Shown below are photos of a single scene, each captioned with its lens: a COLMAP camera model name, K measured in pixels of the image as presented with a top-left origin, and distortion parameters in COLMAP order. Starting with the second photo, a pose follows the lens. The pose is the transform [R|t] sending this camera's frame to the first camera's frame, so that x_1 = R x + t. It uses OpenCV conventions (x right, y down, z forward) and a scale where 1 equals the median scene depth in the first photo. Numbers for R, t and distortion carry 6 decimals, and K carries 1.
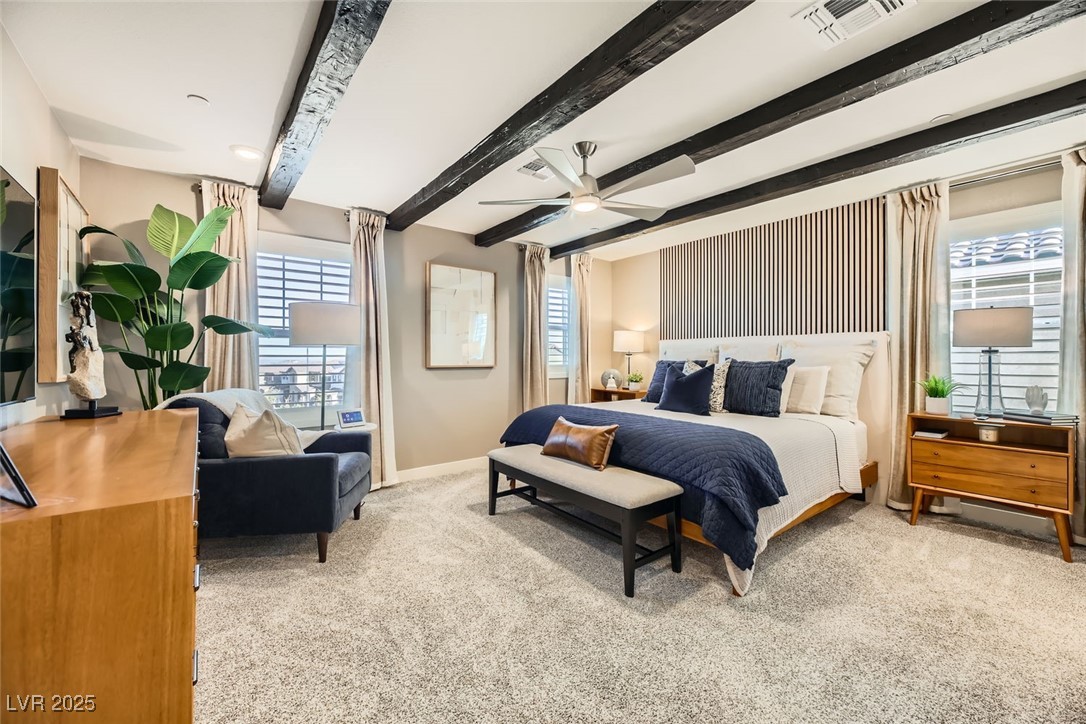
lens RADIAL K [[435.8, 0, 543.9], [0, 435.8, 358.9], [0, 0, 1]] dist [0.017480, -0.005723]
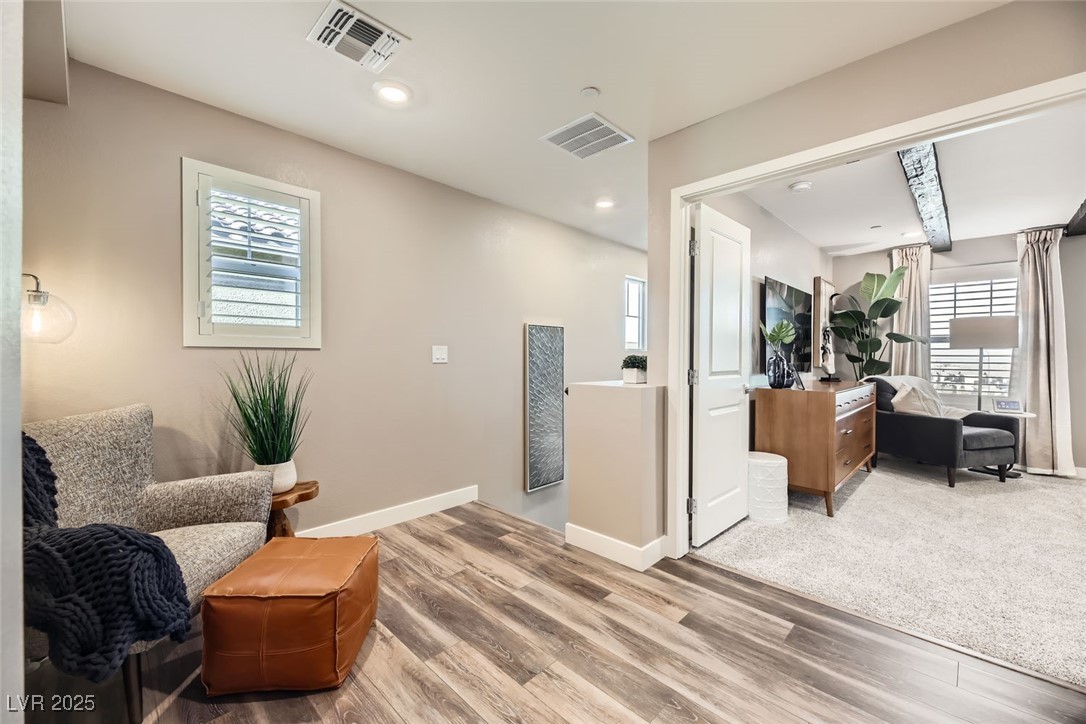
lens RADIAL K [[435.8, 0, 541.9], [0, 435.8, 357.7], [0, 0, 1]] dist [0.017480, -0.005723]
pose [[0.140209, 0.006090, -0.990103, 0.772542], [-0.007192, 0.999961, 0.005132, 0.002389], [0.990096, 0.006401, 0.140247, -0.611226]]
